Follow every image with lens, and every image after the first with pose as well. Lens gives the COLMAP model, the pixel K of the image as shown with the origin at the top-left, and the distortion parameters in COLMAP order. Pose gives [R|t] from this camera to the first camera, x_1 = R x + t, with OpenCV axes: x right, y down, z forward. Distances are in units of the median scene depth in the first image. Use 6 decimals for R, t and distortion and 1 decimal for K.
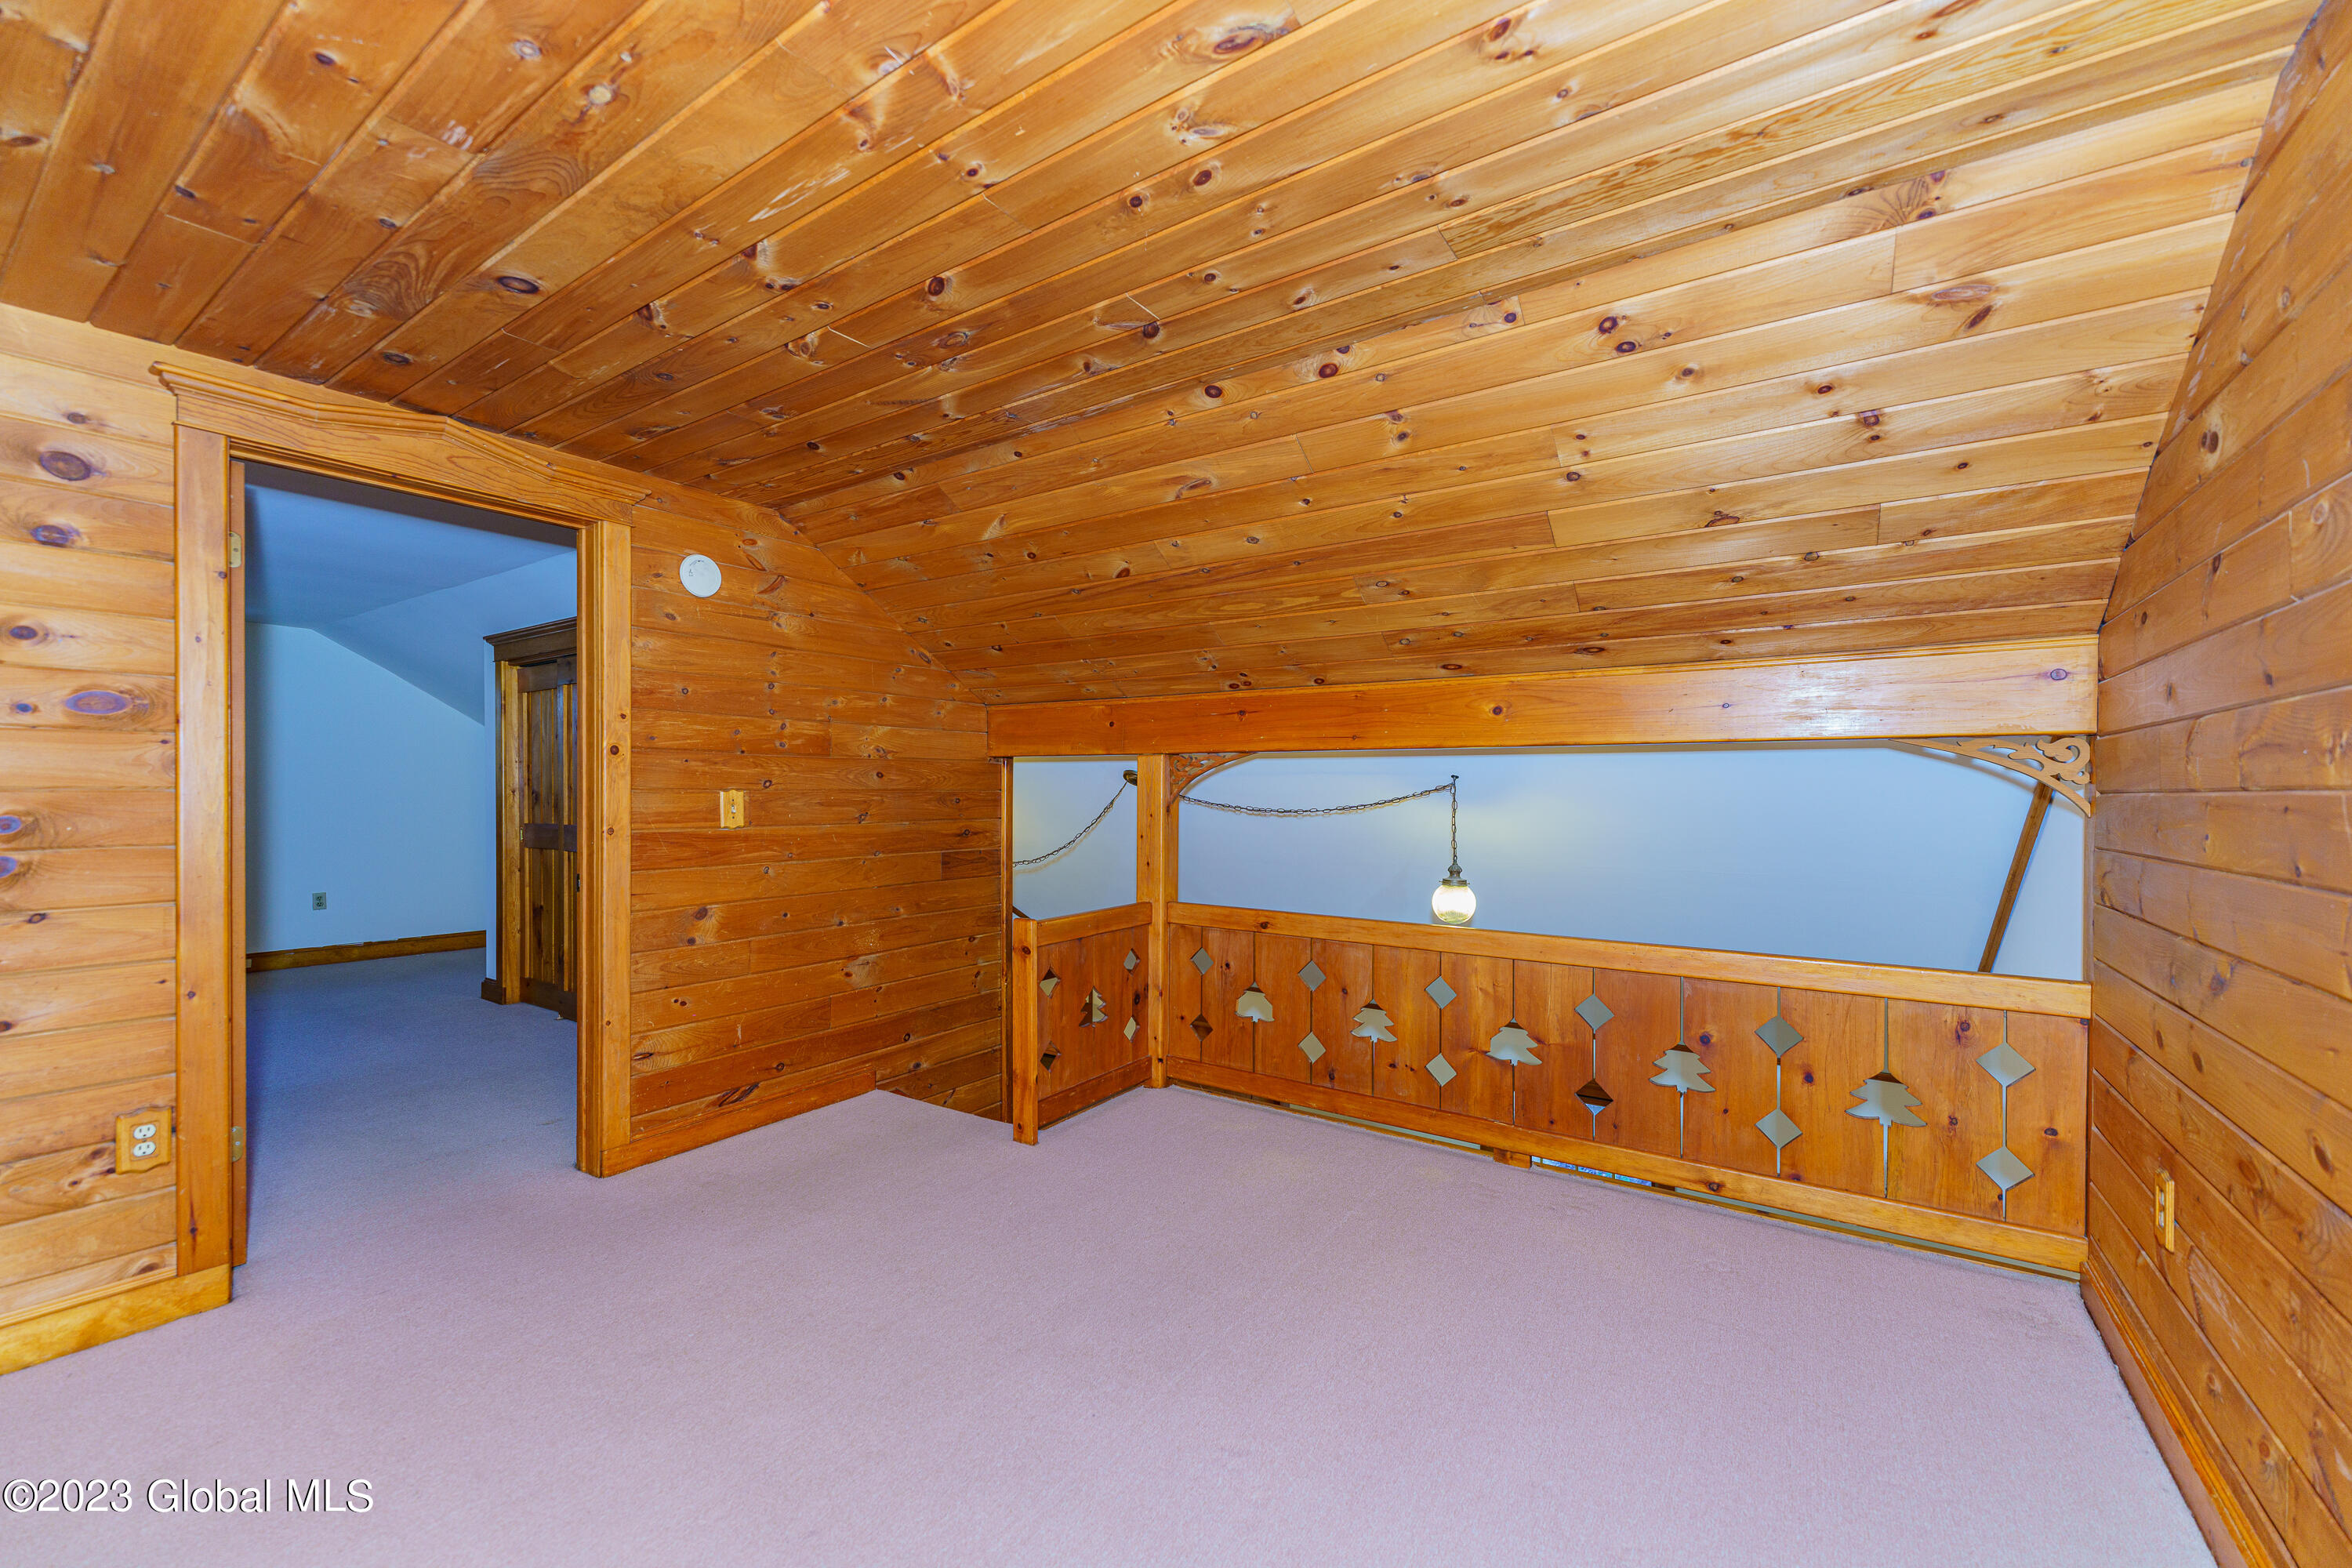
lens RADIAL K [[936.2, 0, 1173.3], [0, 936.2, 779.6], [0, 0, 1]] dist [0.001328, -0.000255]
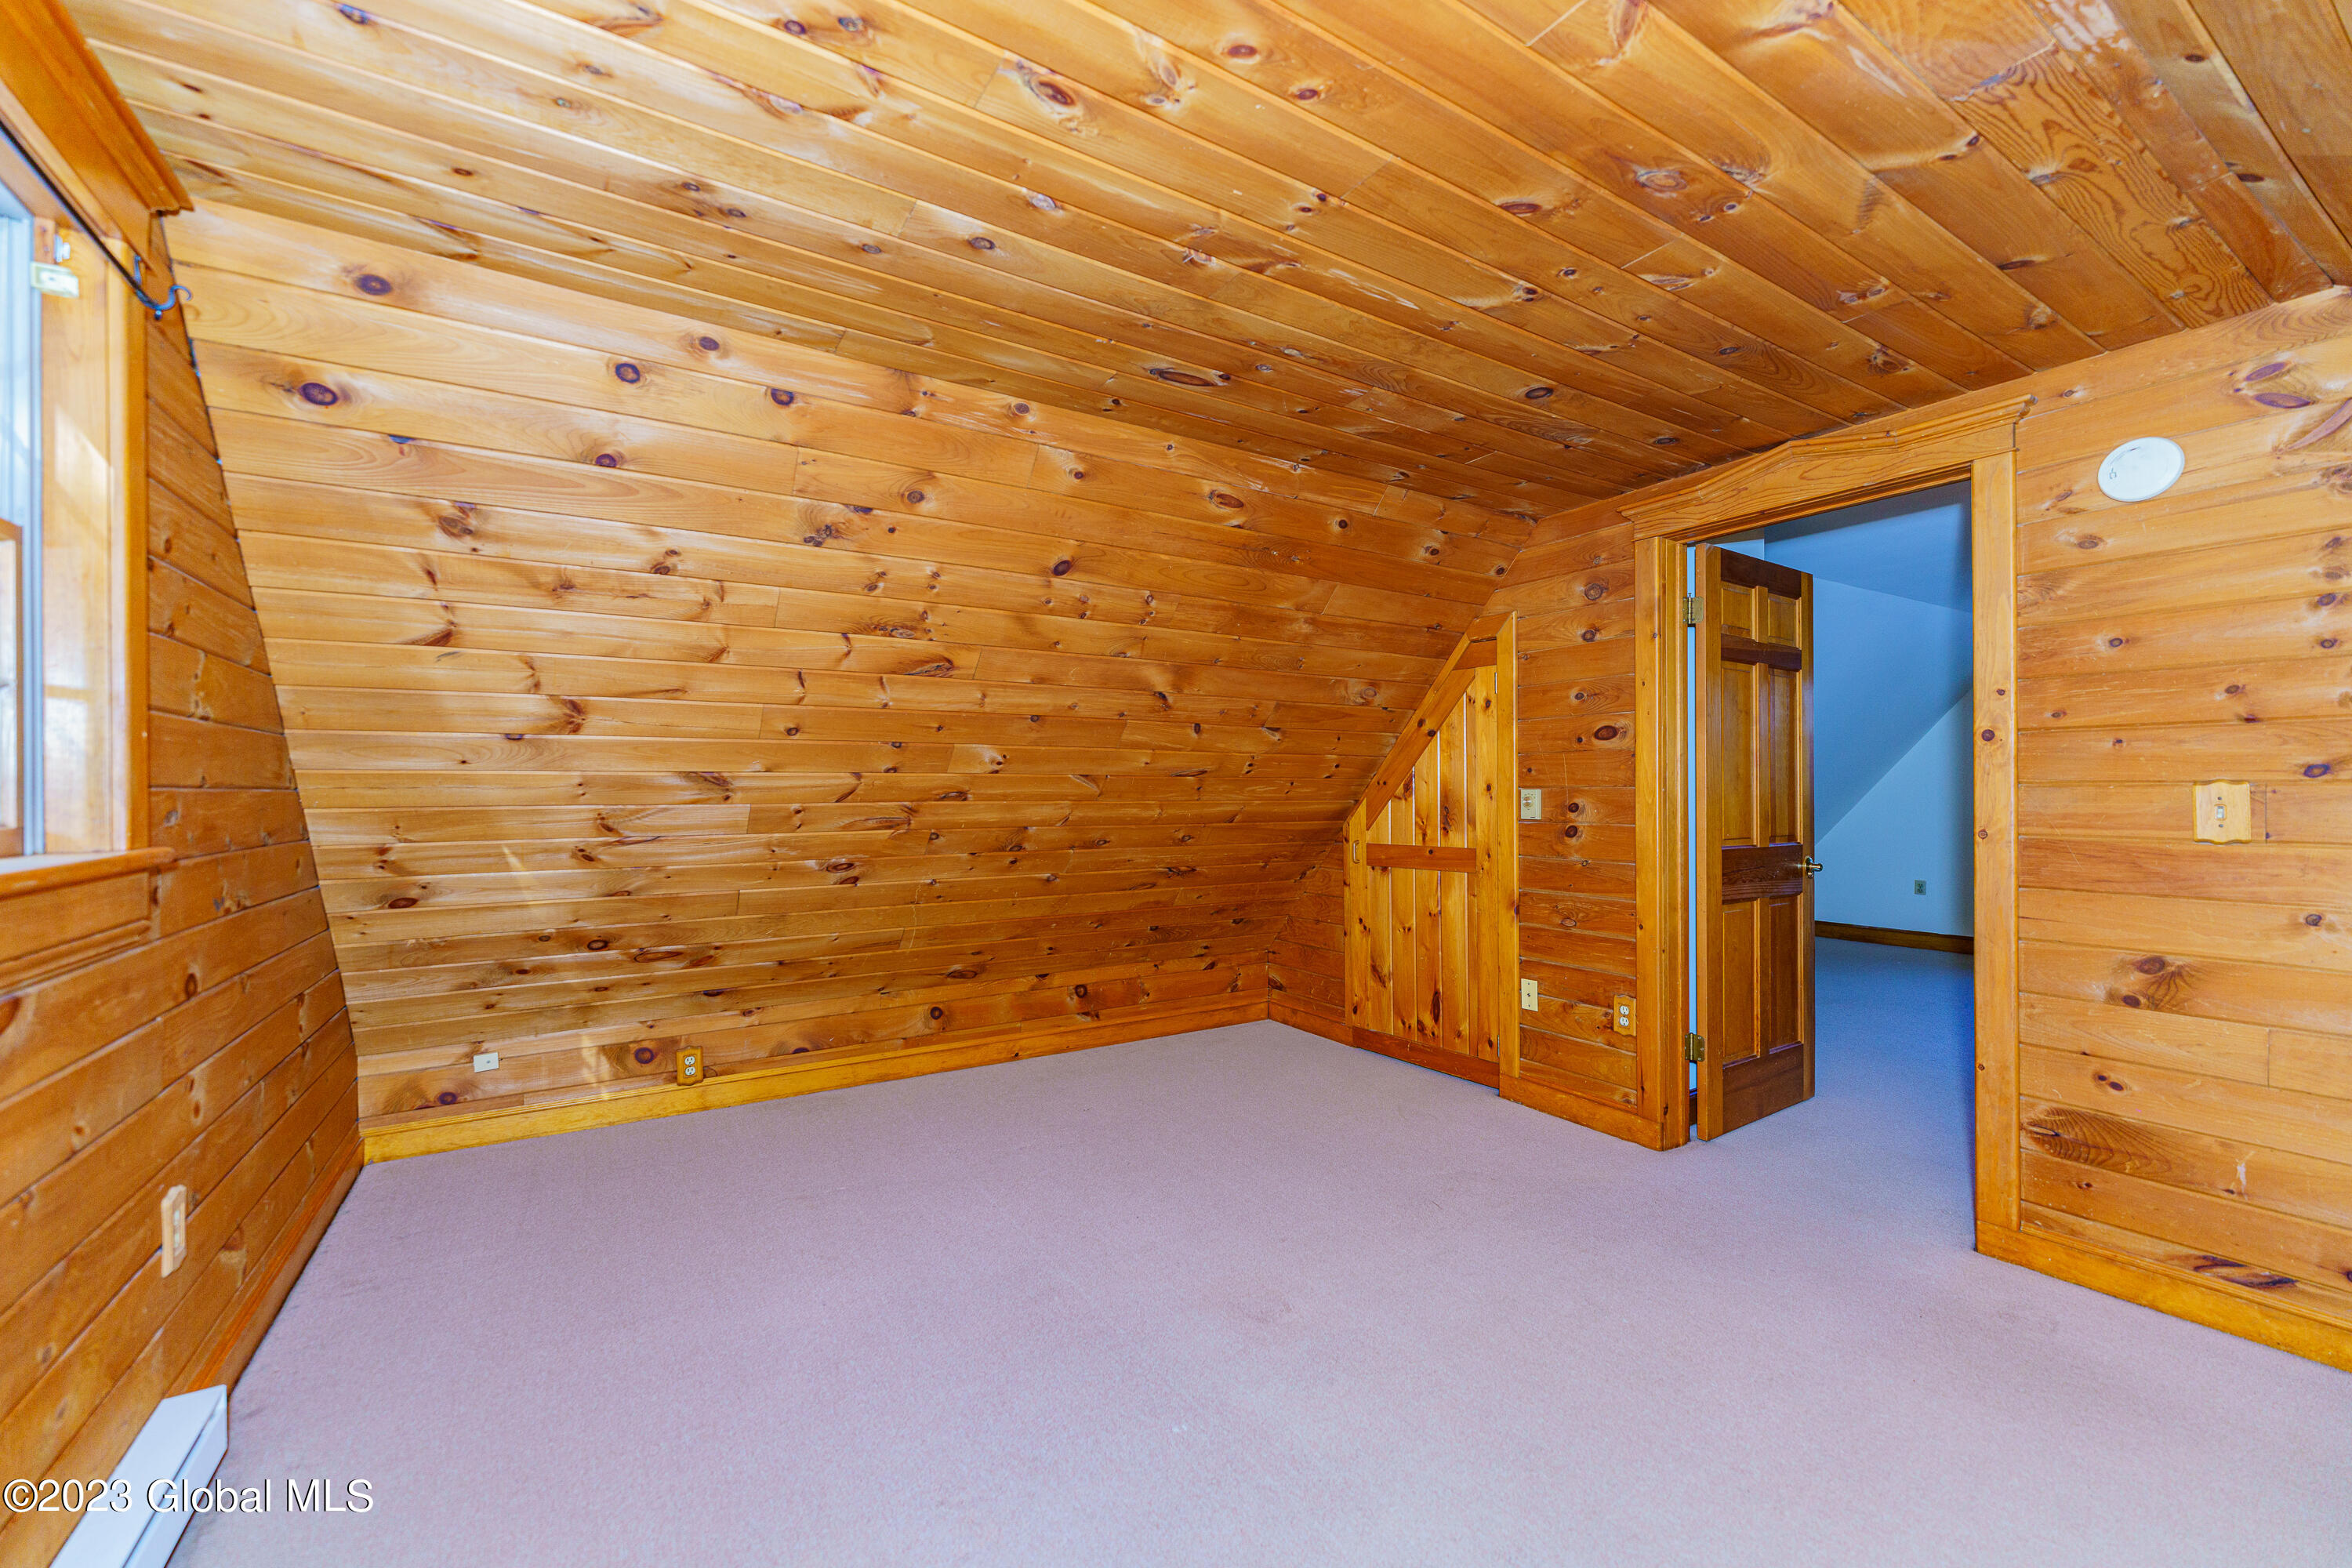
lens RADIAL K [[936.2, 0, 1173.3], [0, 936.2, 779.6], [0, 0, 1]] dist [0.001328, -0.000255]
pose [[-0.399947, -0.005549, -0.916521, 0.433117], [0.014014, 0.999828, -0.012169, 0.007126], [0.916431, -0.017711, -0.399801, 0.666754]]
